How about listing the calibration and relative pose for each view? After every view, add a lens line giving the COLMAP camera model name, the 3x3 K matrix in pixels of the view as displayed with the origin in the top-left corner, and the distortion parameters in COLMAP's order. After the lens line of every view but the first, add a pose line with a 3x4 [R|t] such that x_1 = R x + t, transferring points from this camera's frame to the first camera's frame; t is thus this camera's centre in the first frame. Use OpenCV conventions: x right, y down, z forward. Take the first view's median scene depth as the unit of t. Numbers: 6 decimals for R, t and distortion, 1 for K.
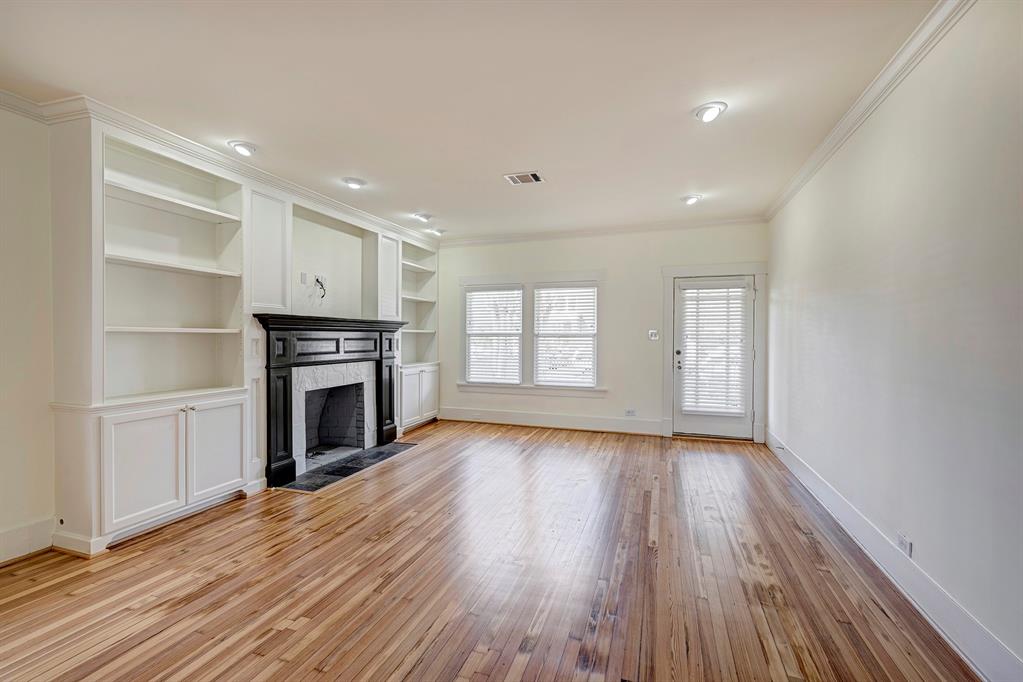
lens RADIAL K [[452.5, 0, 502.8], [0, 452.5, 345.0], [0, 0, 1]] dist [0.003066, 0.000241]
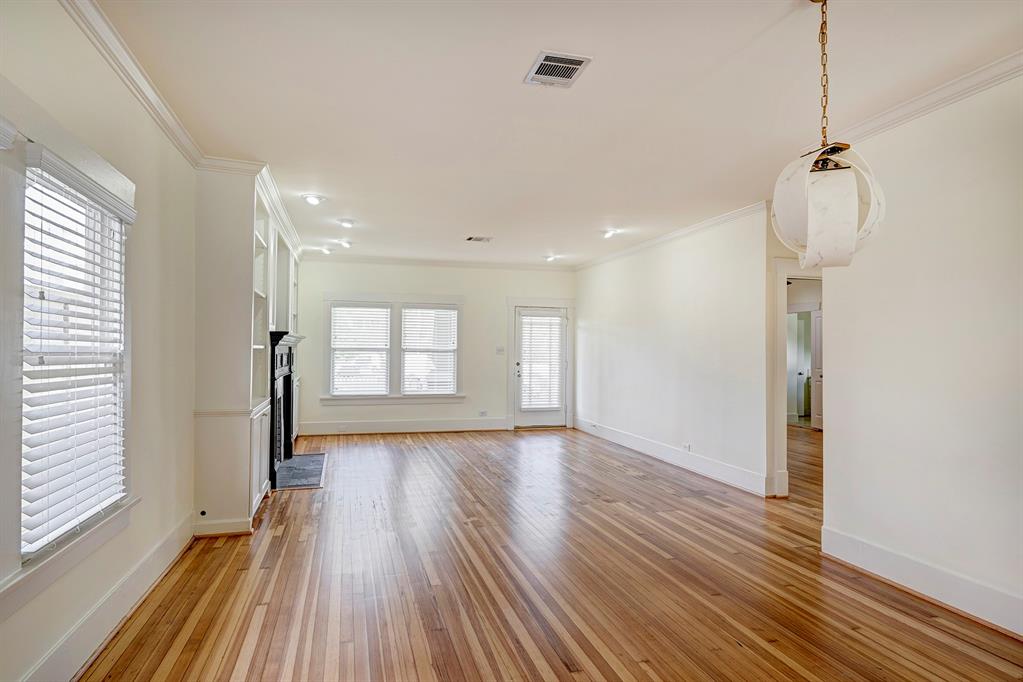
lens RADIAL K [[563.5, 0, 508.5], [0, 563.5, 343.1], [0, 0, 1]] dist [0.022577, 0.000594]
pose [[0.816255, 0.012259, 0.577562, -0.547552], [0.004543, 0.999608, -0.027637, 0.000962], [-0.577674, 0.025183, 0.815879, -0.293490]]
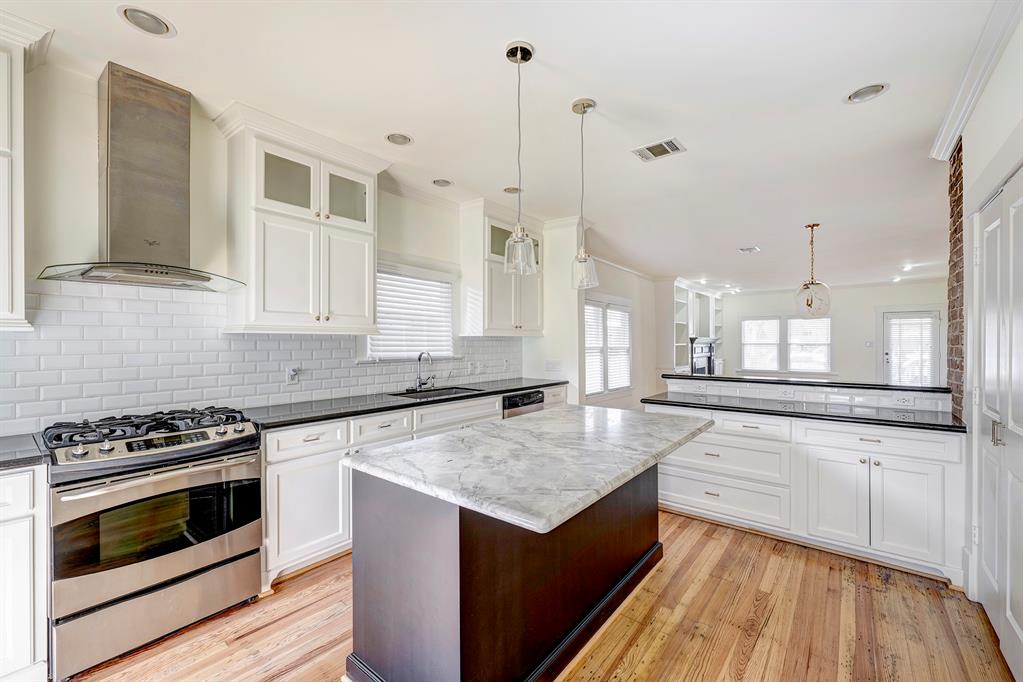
lens RADIAL K [[424.4, 0, 509.0], [0, 424.4, 344.2], [0, 0, 1]] dist [0.003173, 0.000566]
pose [[0.946225, -0.004976, -0.323471, -0.467705], [-0.000442, 0.999861, -0.016674, 0.006200], [0.323509, 0.015920, 0.946091, -1.045777]]
